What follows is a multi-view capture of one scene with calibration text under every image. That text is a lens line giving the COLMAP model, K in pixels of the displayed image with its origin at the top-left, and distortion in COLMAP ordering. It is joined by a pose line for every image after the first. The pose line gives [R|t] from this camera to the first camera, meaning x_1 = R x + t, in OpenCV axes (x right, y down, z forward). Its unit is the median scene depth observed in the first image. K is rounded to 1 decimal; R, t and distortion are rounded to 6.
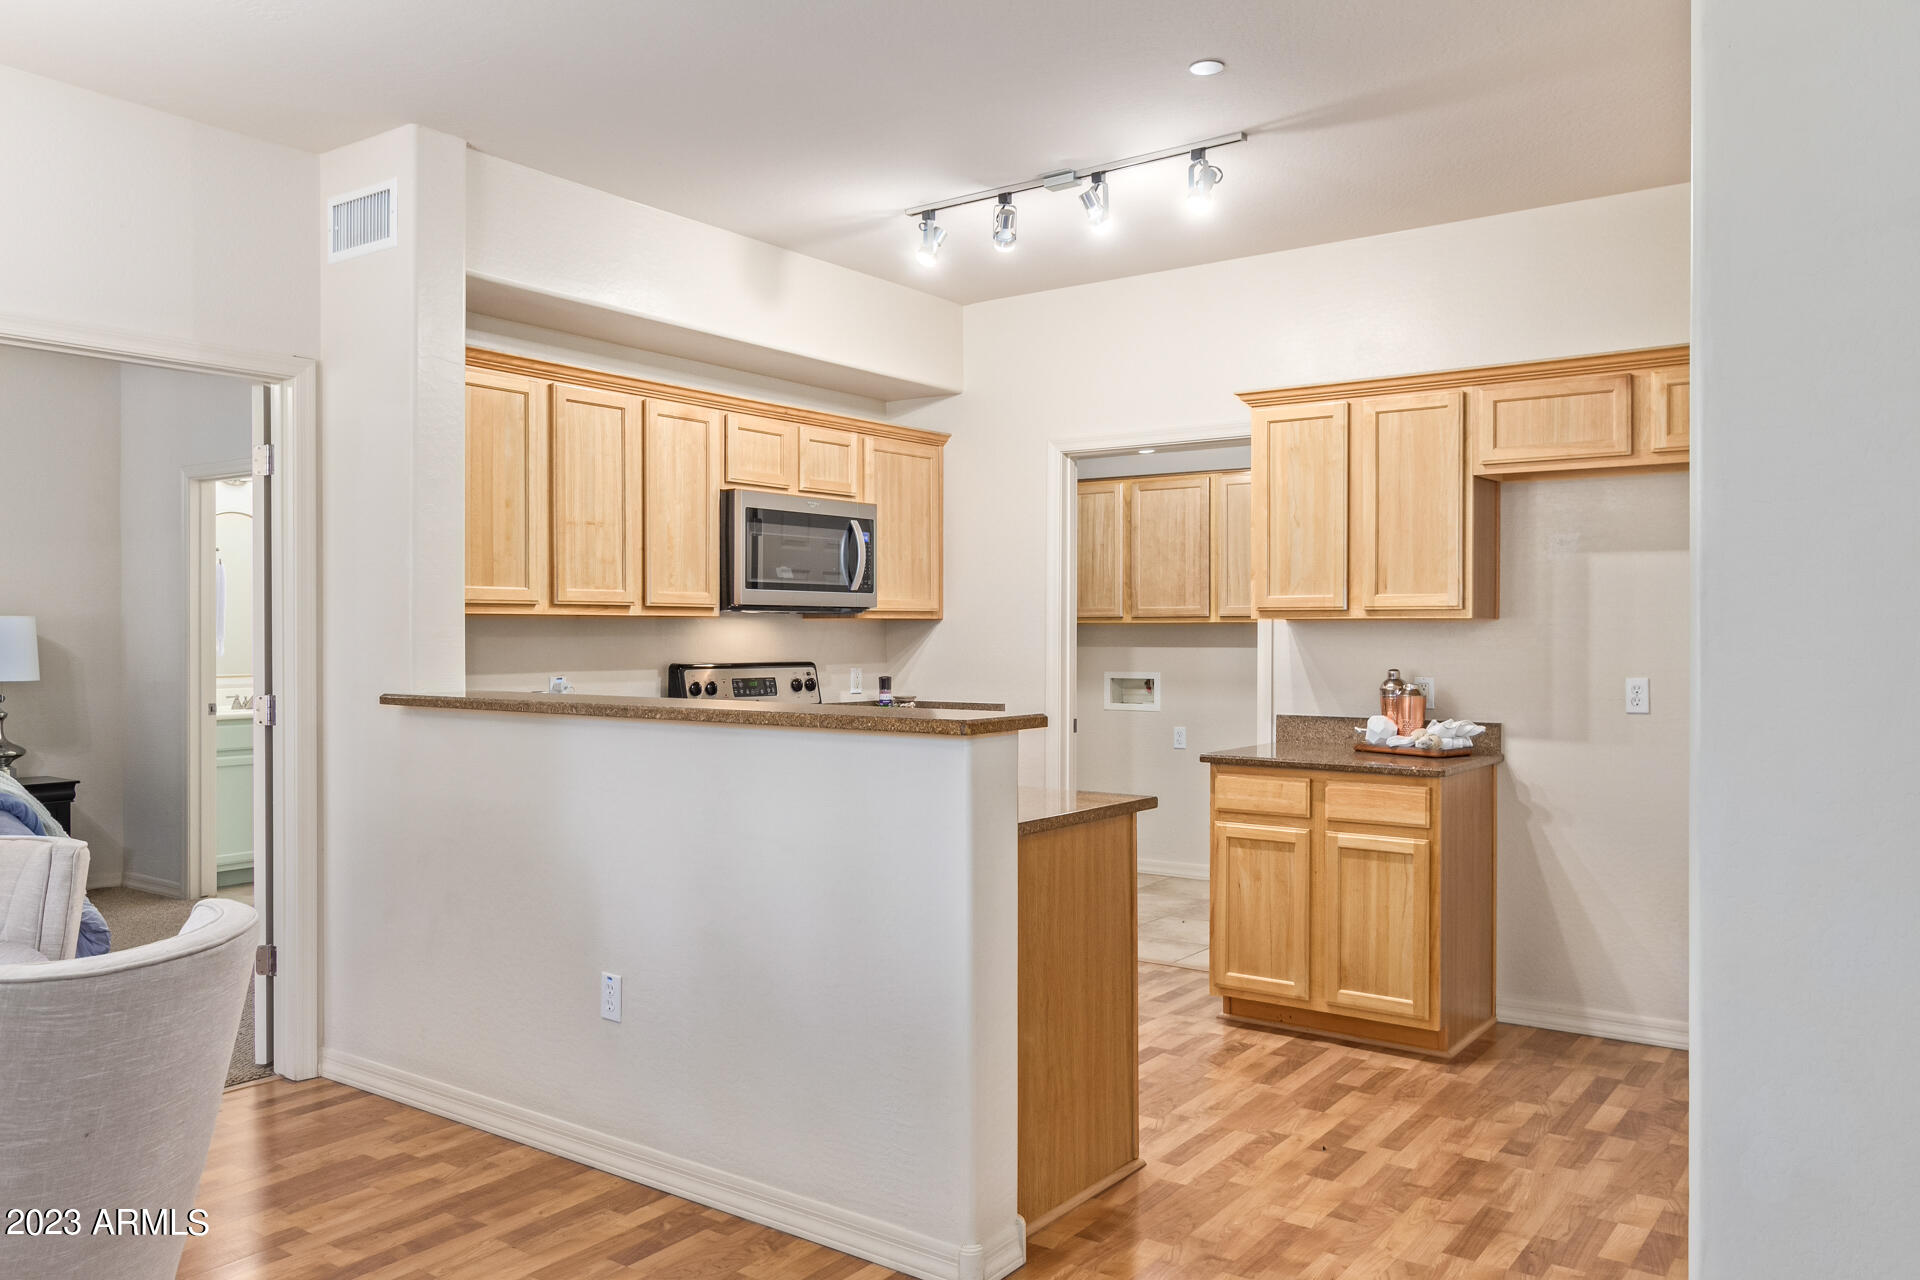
lens RADIAL K [[1437.2, 0, 960.0], [0, 1437.2, 640.0], [0, 0, 1]] dist [0.003912, 0.004082]
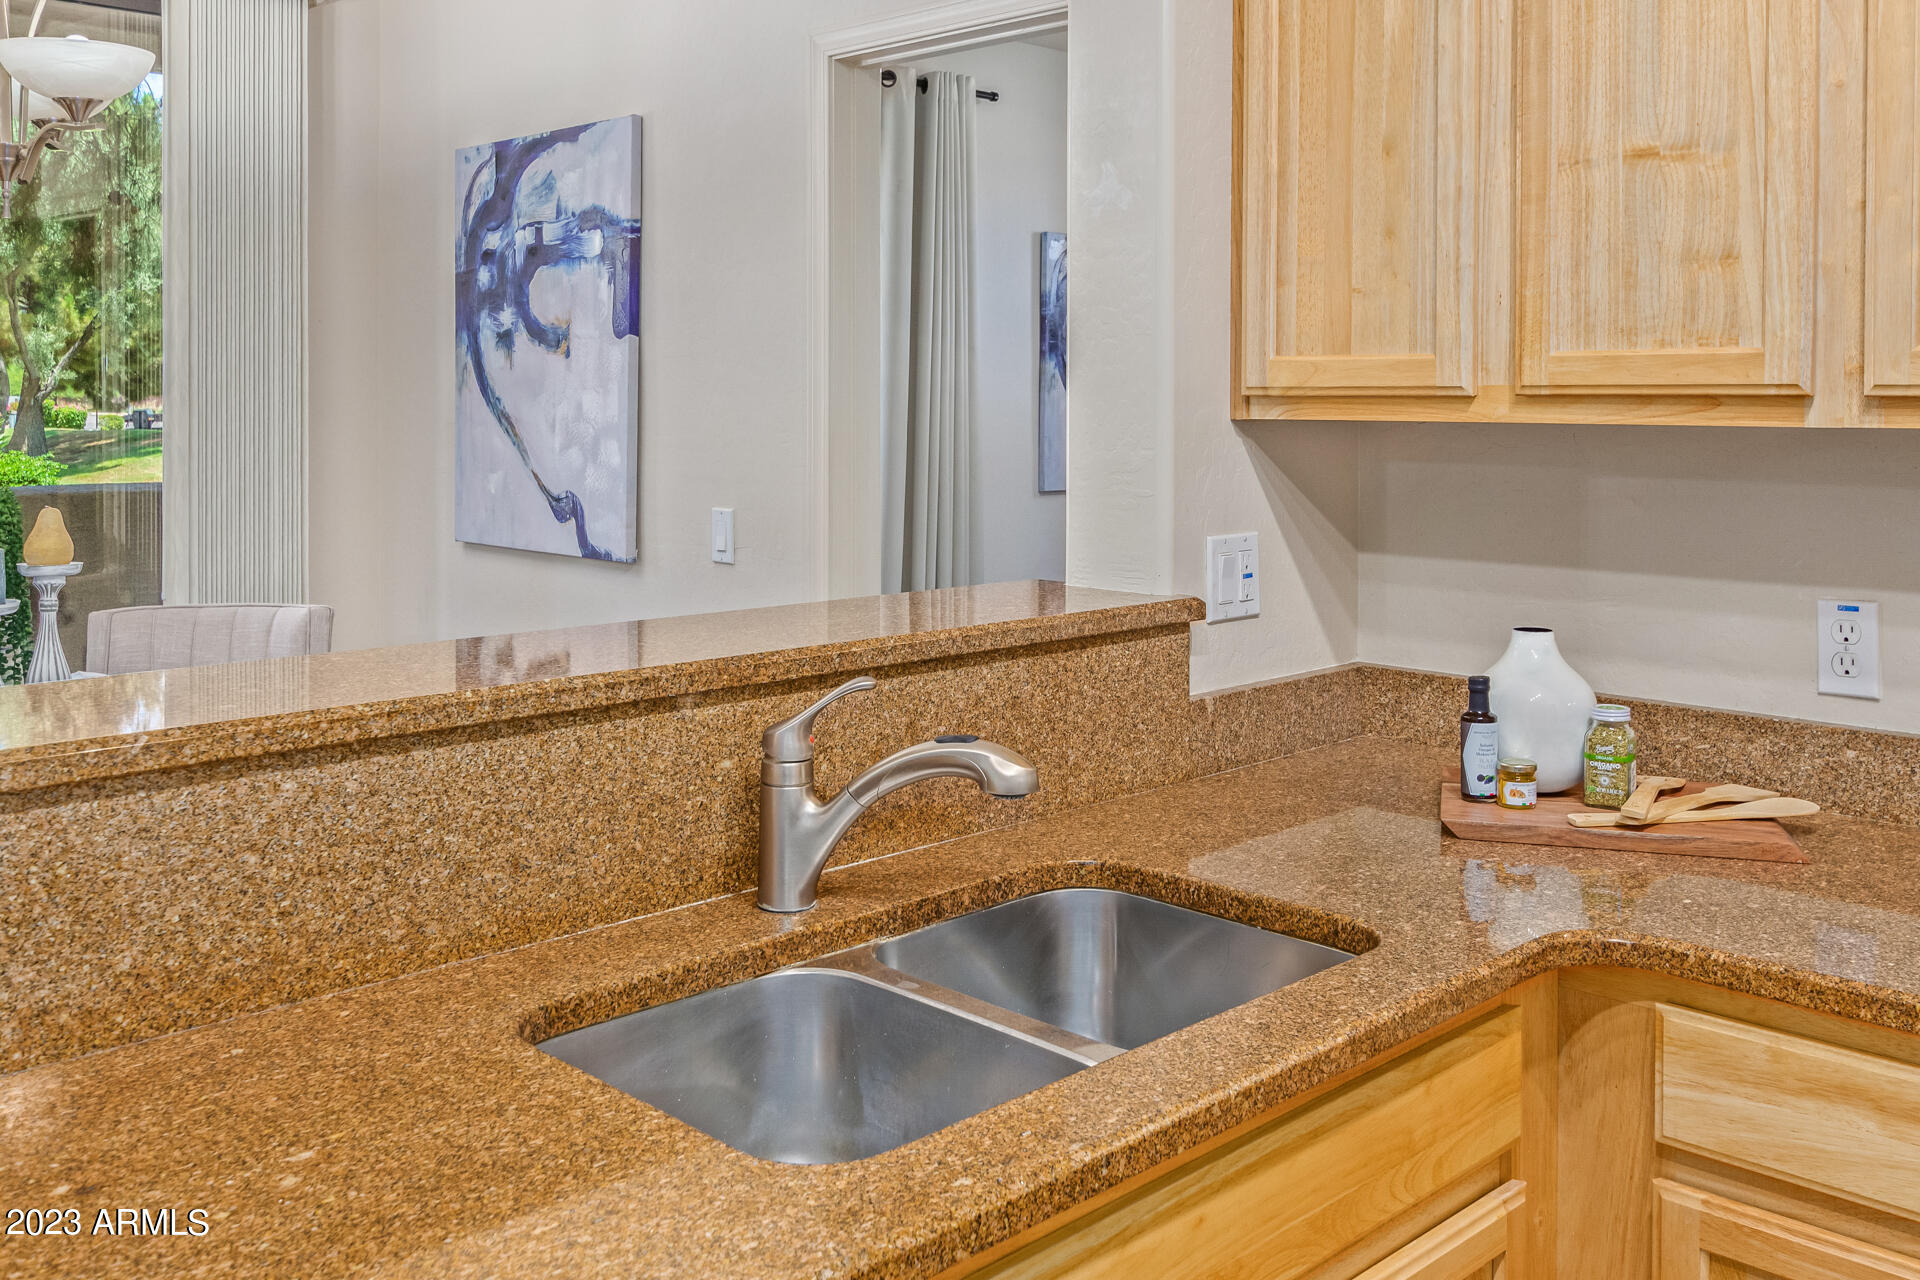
lens RADIAL K [[1712.3, 0, 959.5], [0, 1712.3, 429.4], [0, 0, 1]] dist [0.004970, -0.002185]
pose [[-0.152456, 0.016695, -0.988169, 0.158722], [-0.011497, 0.999760, 0.018664, -0.021197], [0.988243, 0.014206, -0.152227, 0.855436]]
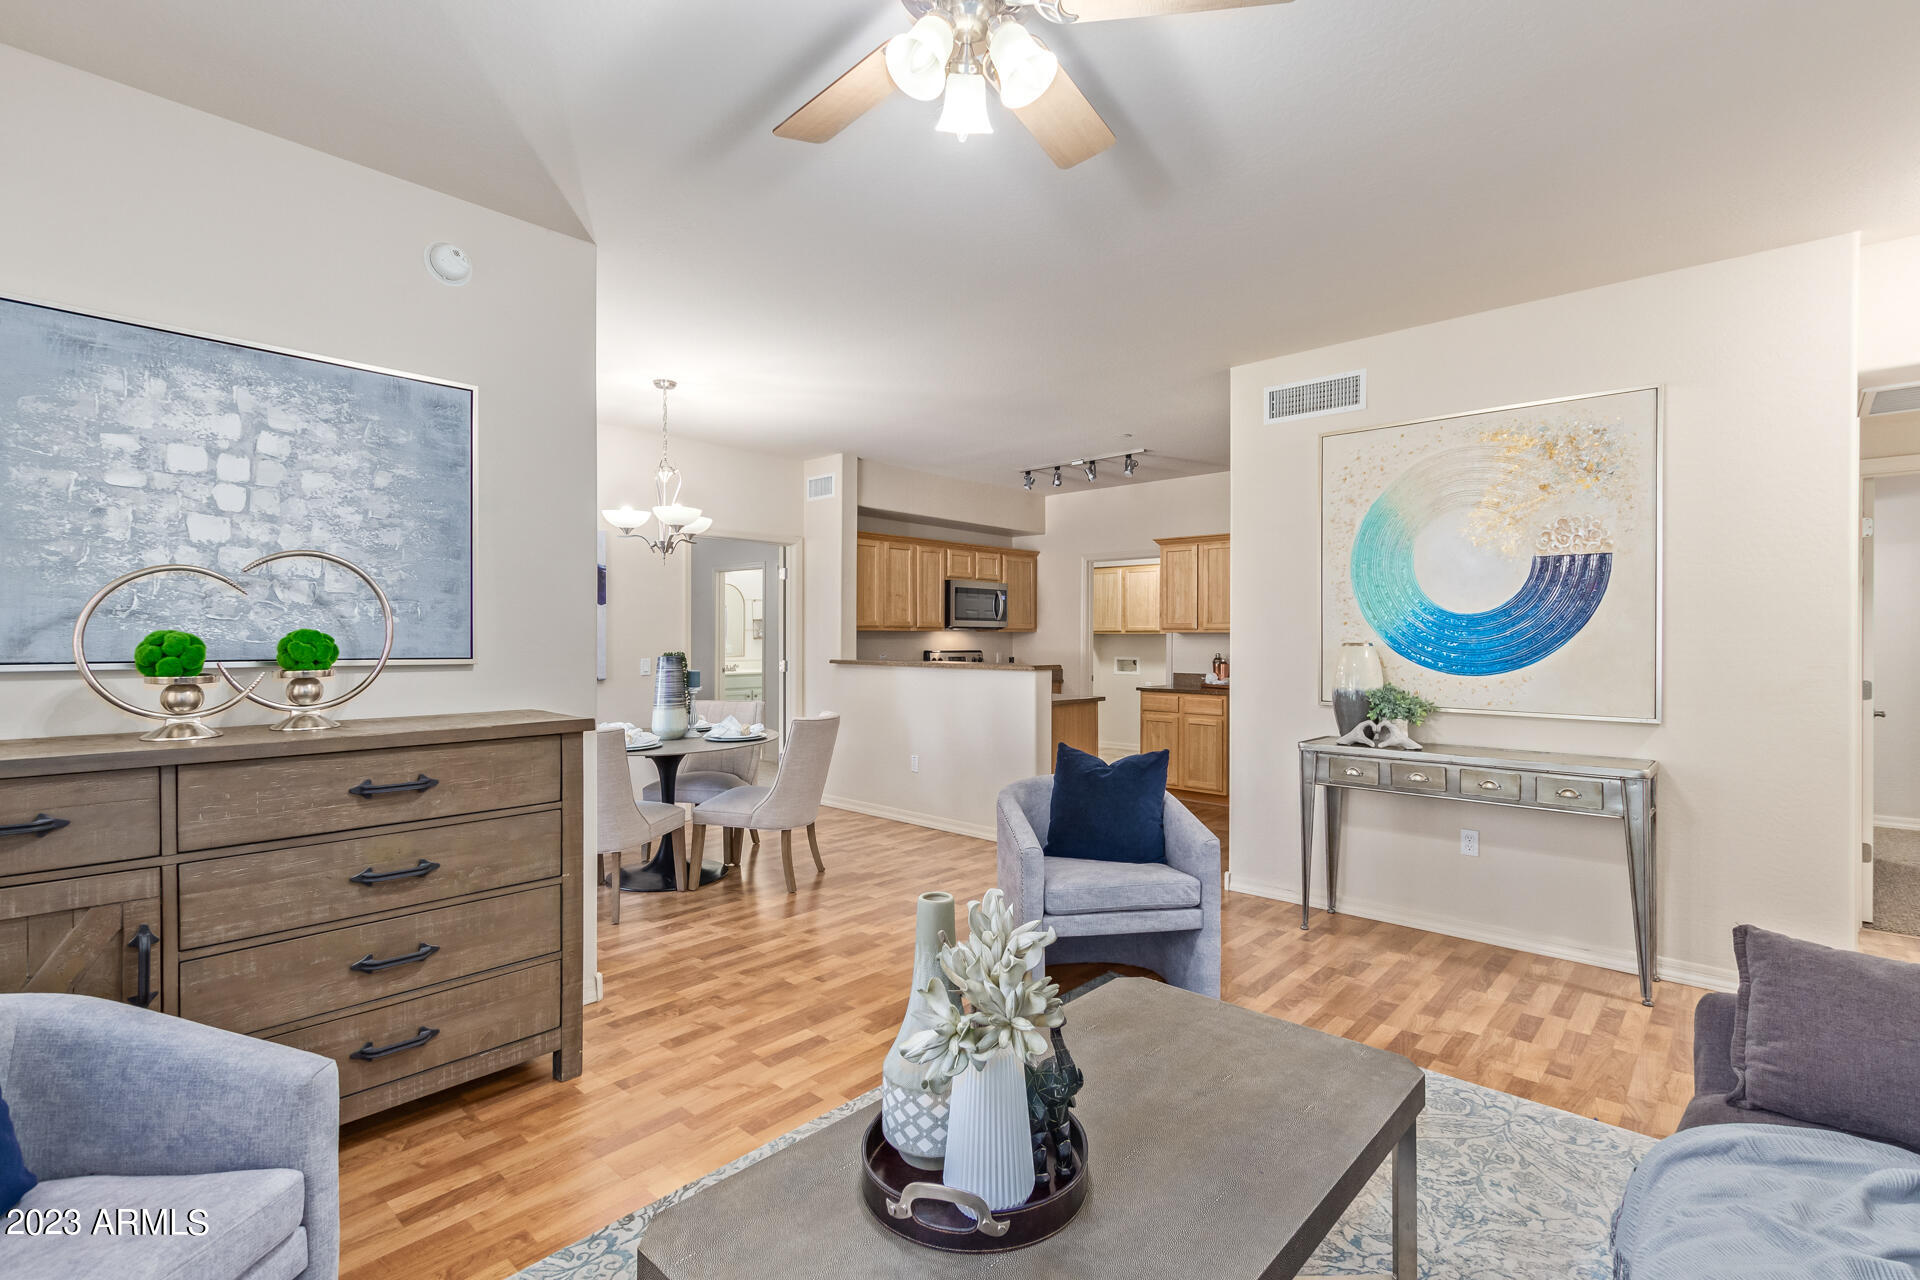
lens RADIAL K [[884.3, 0, 966.1], [0, 884.3, 639.7], [0, 0, 1]] dist [0.001197, 0.000091]
pose [[0.994002, 0.004197, -0.109278, 0.039503], [-0.004391, 0.999989, -0.001542, 0.001277], [0.109270, 0.002013, 0.994010, -0.540665]]
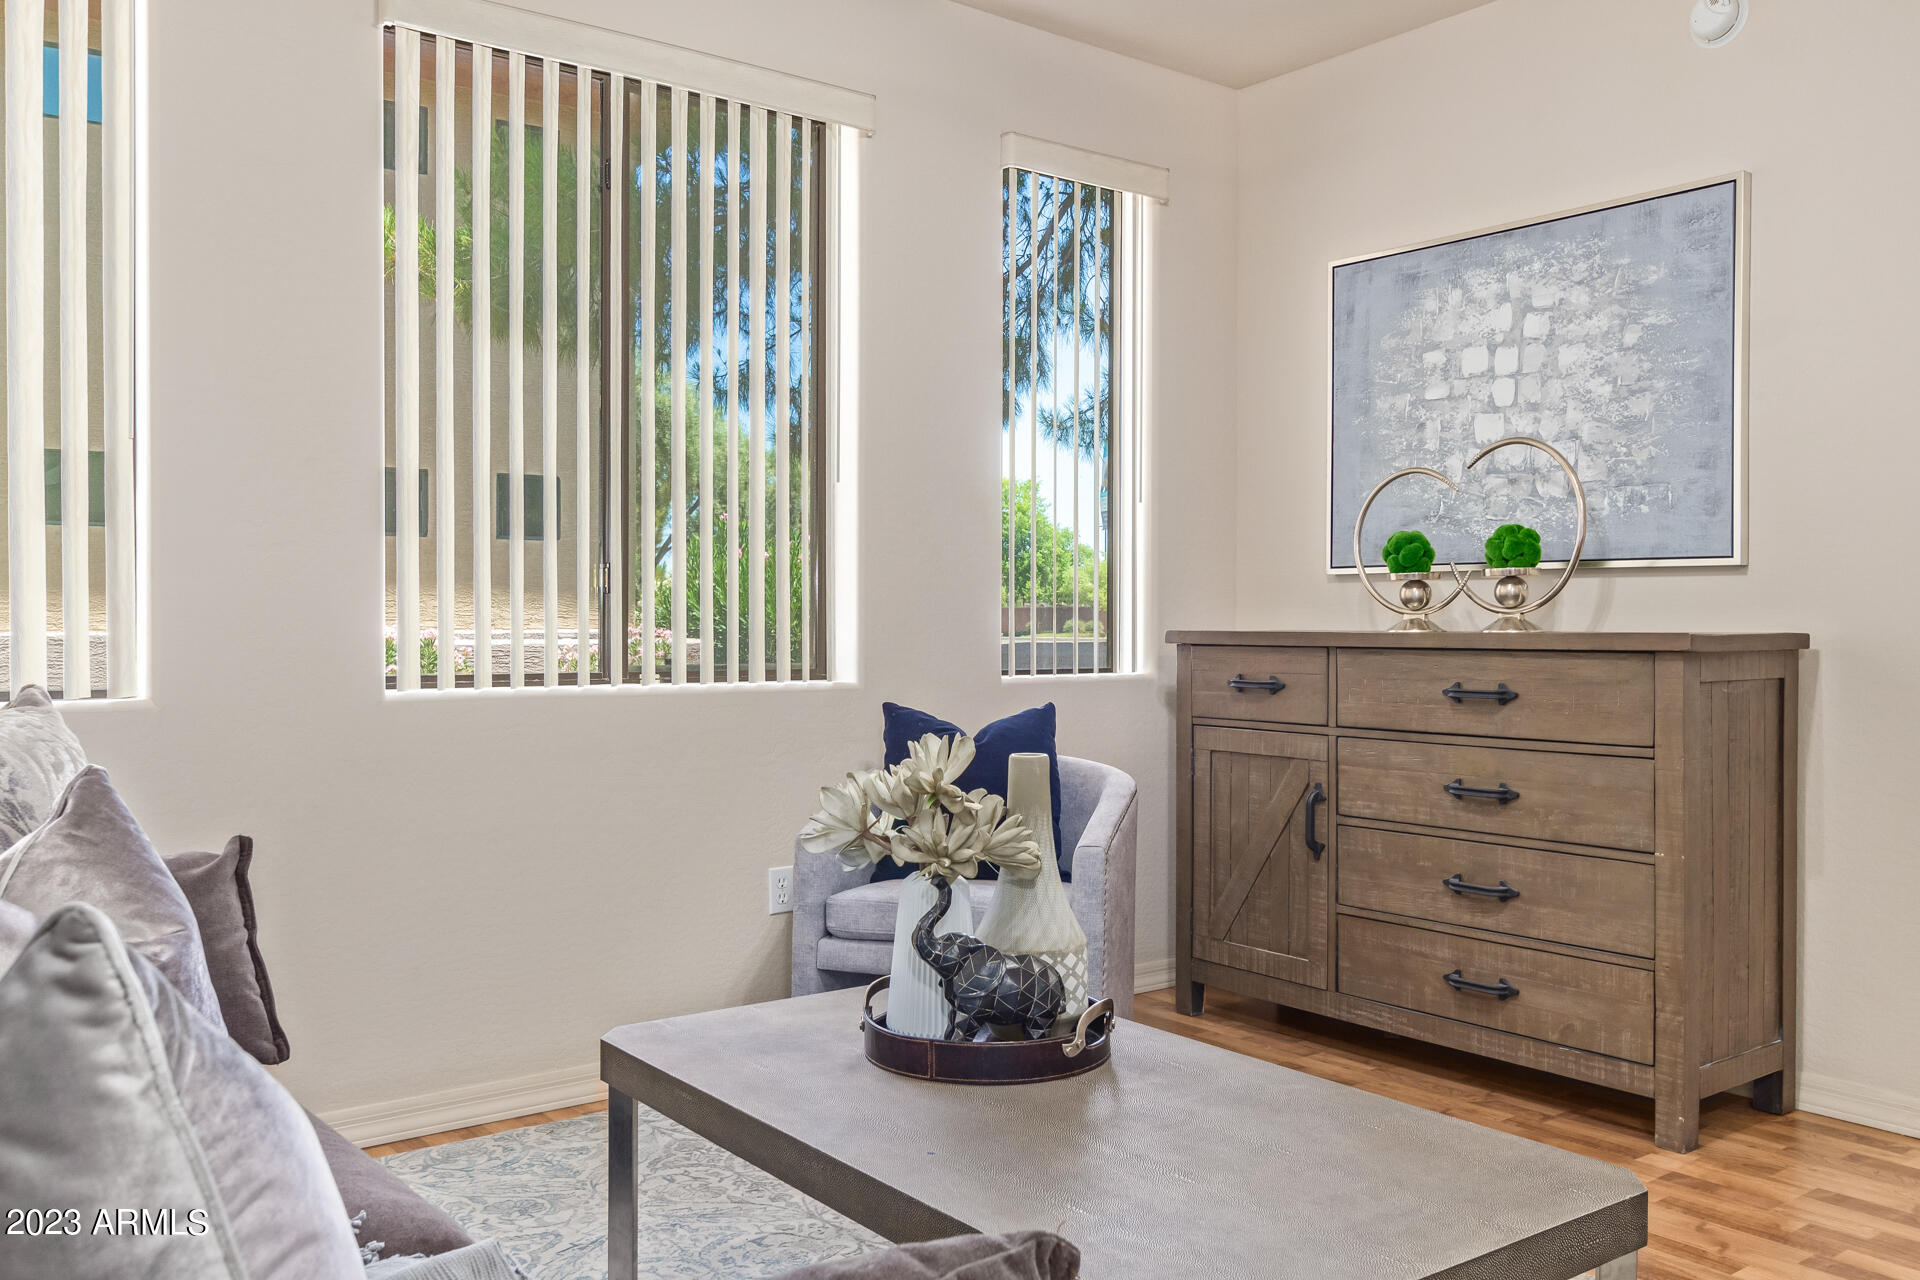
lens RADIAL K [[1553.5, 0, 962.6], [0, 1553.5, 634.6], [0, 0, 1]] dist [-0.003599, 0.002040]
pose [[-0.286193, 0.009781, -0.958122, 0.456047], [-0.008063, 0.999888, 0.012616, 0.044535], [0.958138, 0.011336, -0.286082, -0.132072]]
